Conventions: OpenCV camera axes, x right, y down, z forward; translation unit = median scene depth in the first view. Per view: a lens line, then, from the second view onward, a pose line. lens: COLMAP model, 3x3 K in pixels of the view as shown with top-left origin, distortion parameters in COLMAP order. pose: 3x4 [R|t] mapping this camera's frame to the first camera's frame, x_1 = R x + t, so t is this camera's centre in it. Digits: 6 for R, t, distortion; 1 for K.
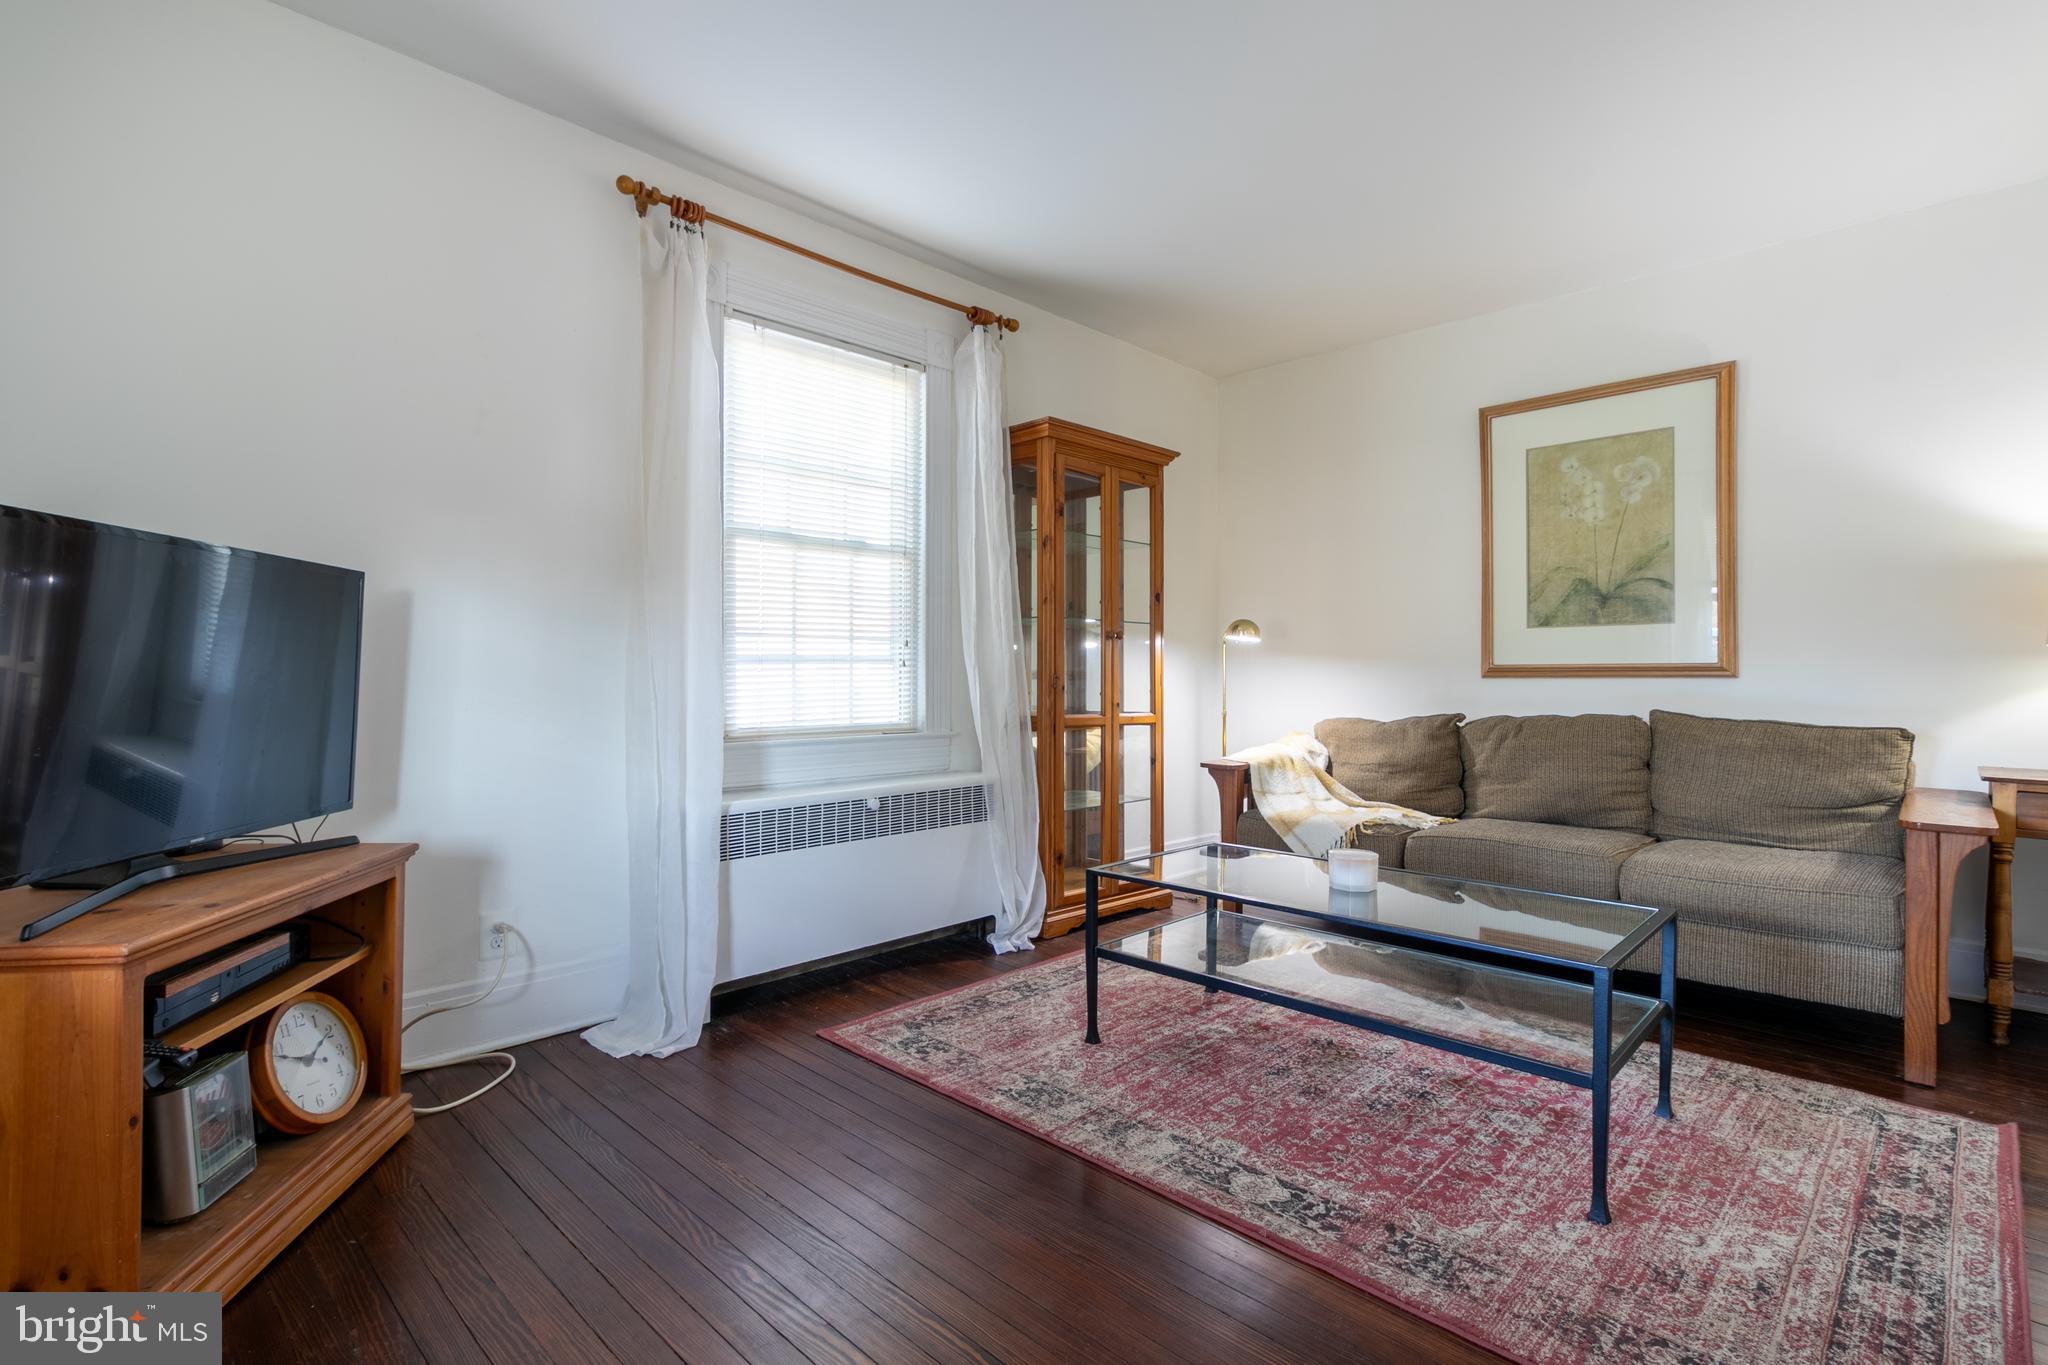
lens RADIAL K [[962.0, 0, 992.8], [0, 962.0, 671.2], [0, 0, 1]] dist [0.003353, 0.000422]
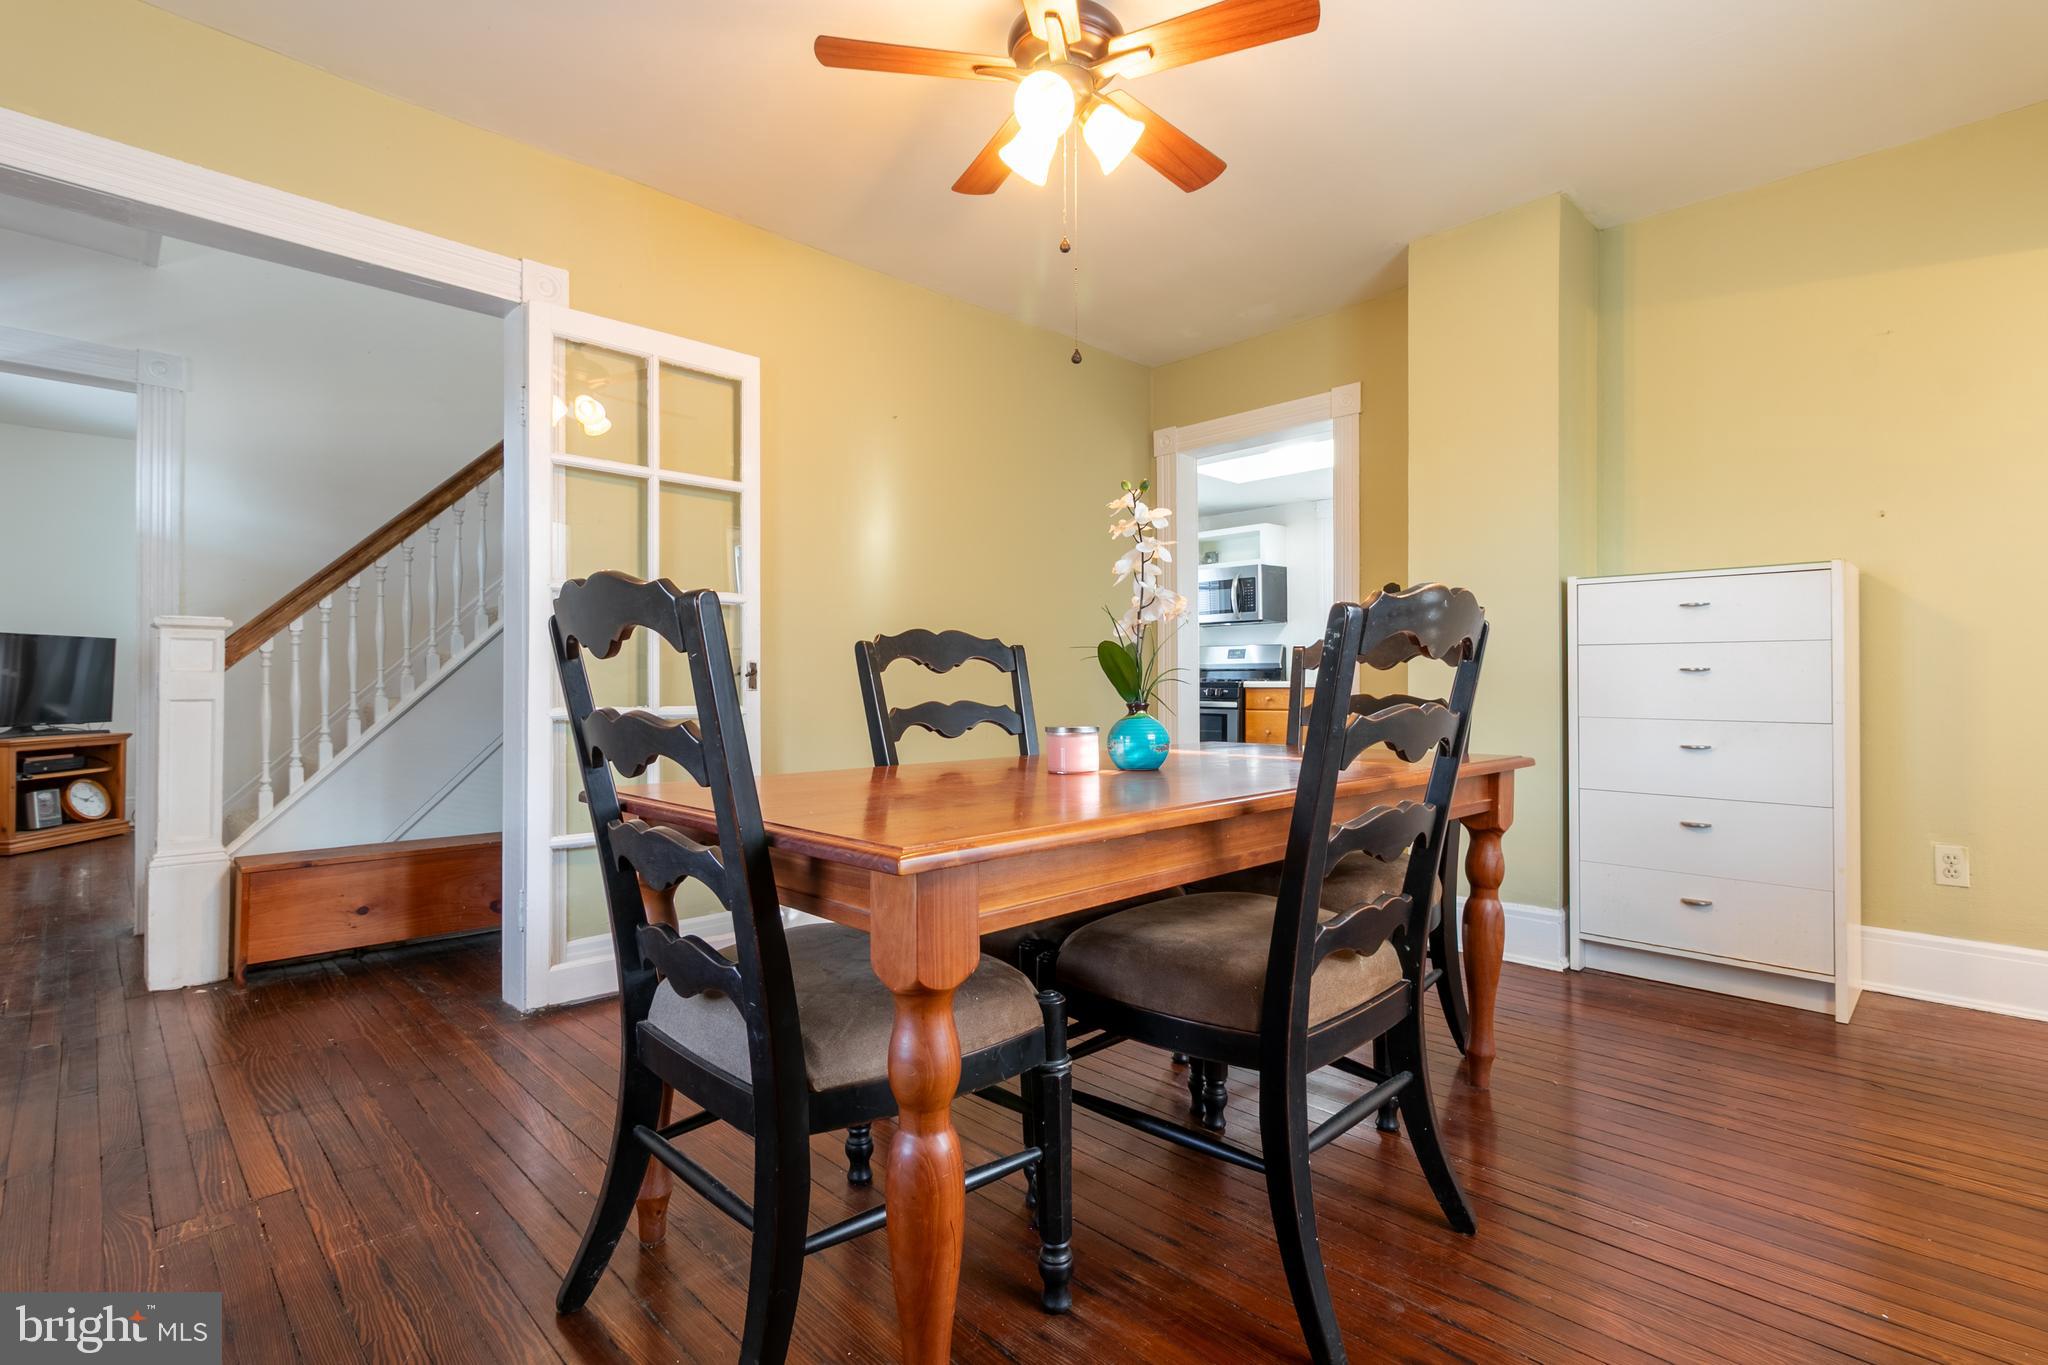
lens RADIAL K [[962.0, 0, 1015.4], [0, 962.0, 677.2], [0, 0, 1]] dist [0.003353, 0.000422]
pose [[0.999845, -0.002493, -0.017403, 2.260474], [0.002384, 0.999977, -0.006287, 0.040997], [0.017418, 0.006245, 0.999829, -1.982914]]
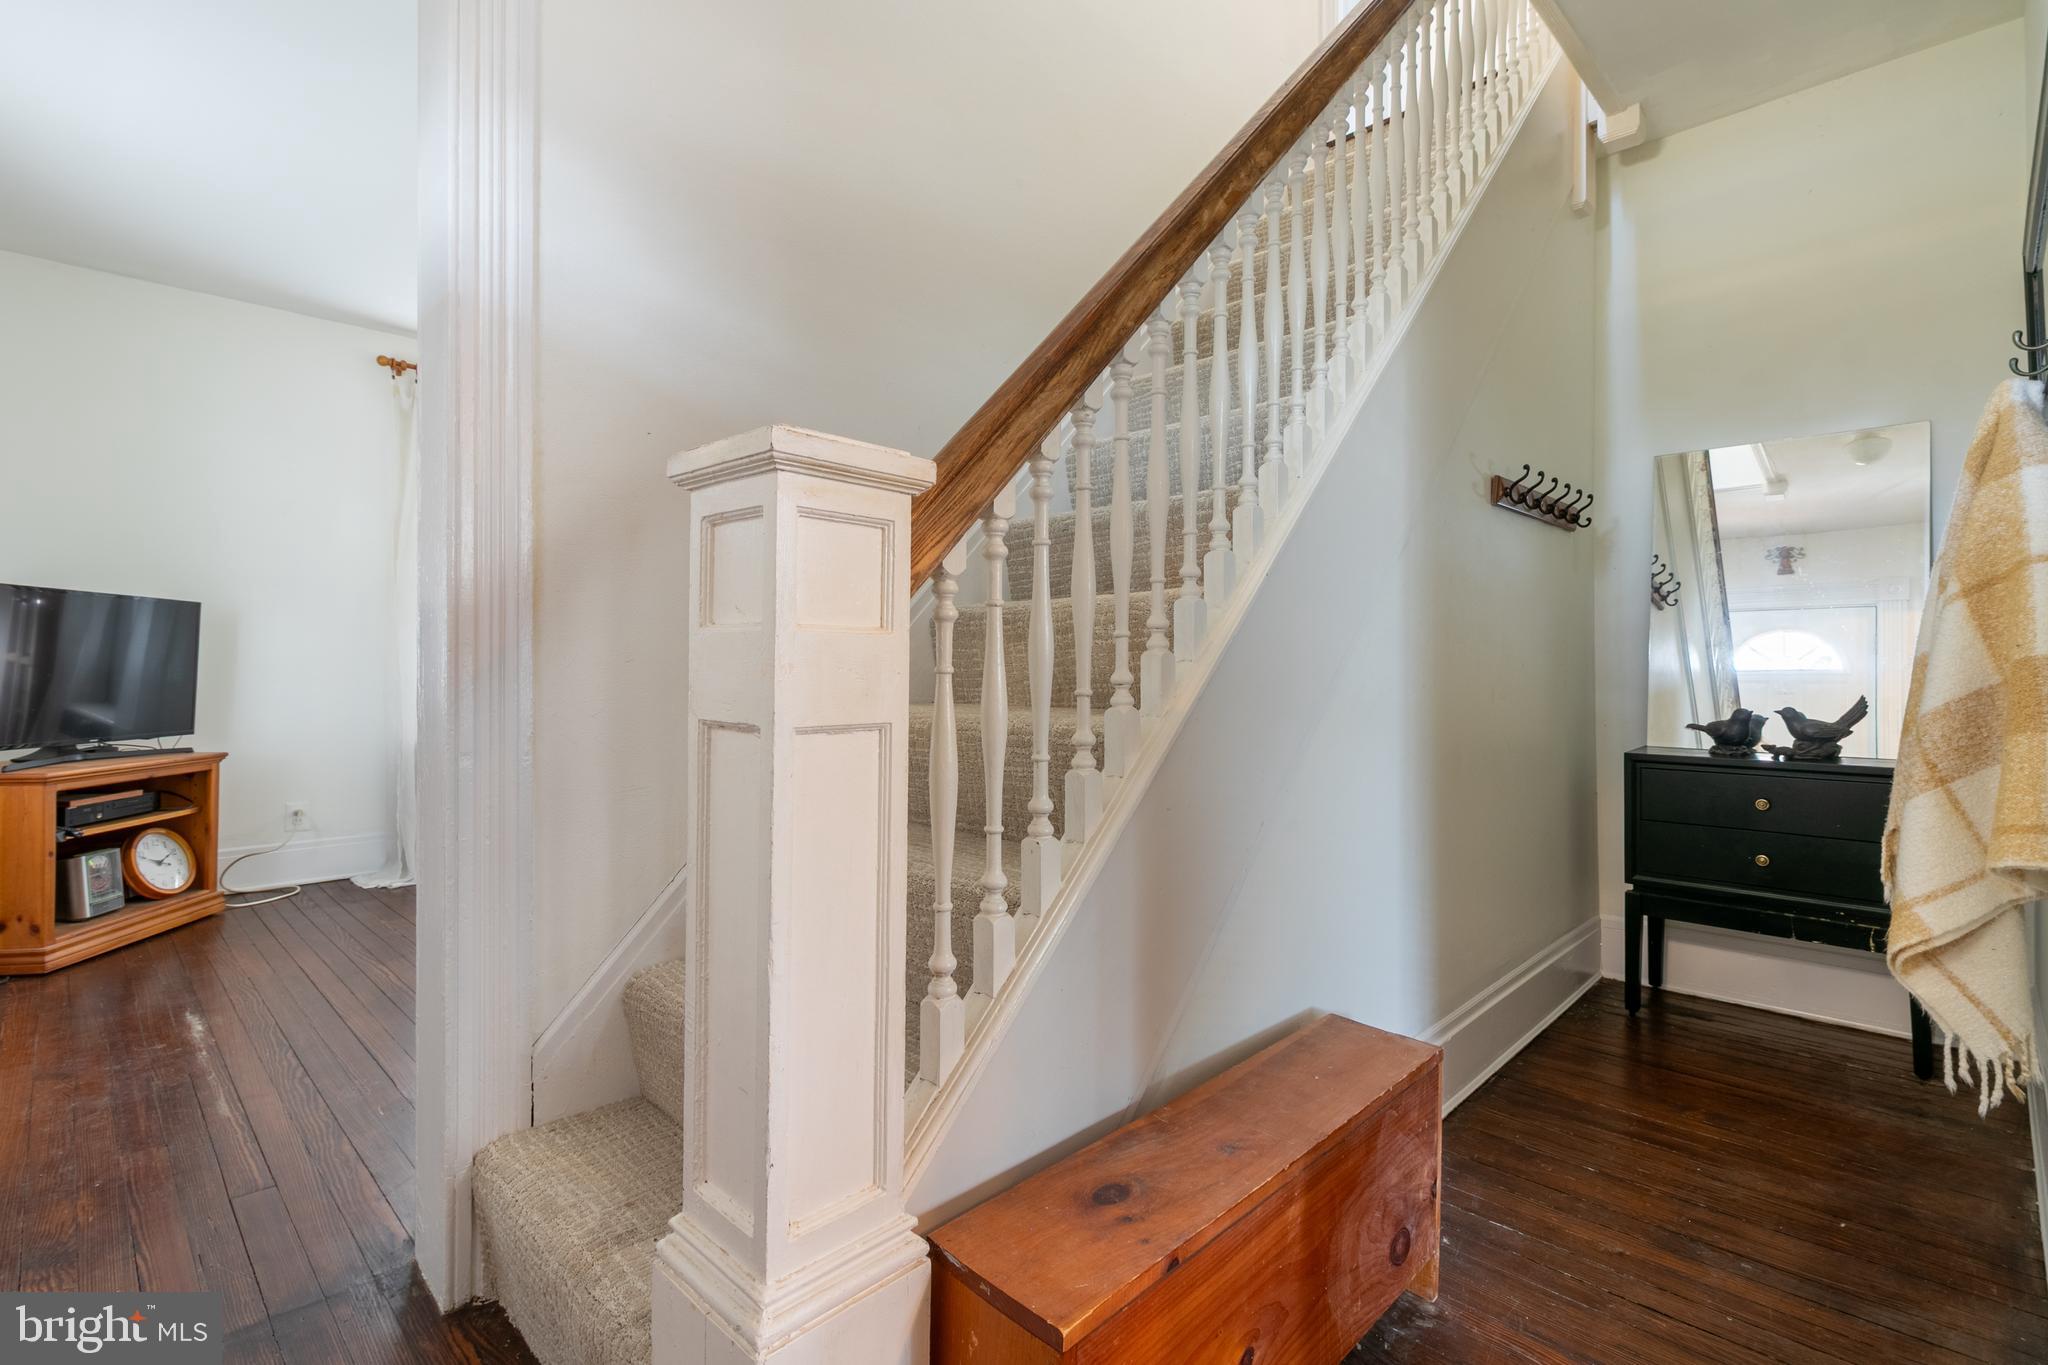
lens RADIAL K [[962.0, 0, 989.9], [0, 962.0, 666.1], [0, 0, 1]] dist [0.003353, 0.000422]
pose [[0.999891, -0.002990, -0.014462, 0.929590], [0.002883, 0.999968, -0.007414, 0.038096], [0.014484, 0.007371, 0.999868, -0.851672]]
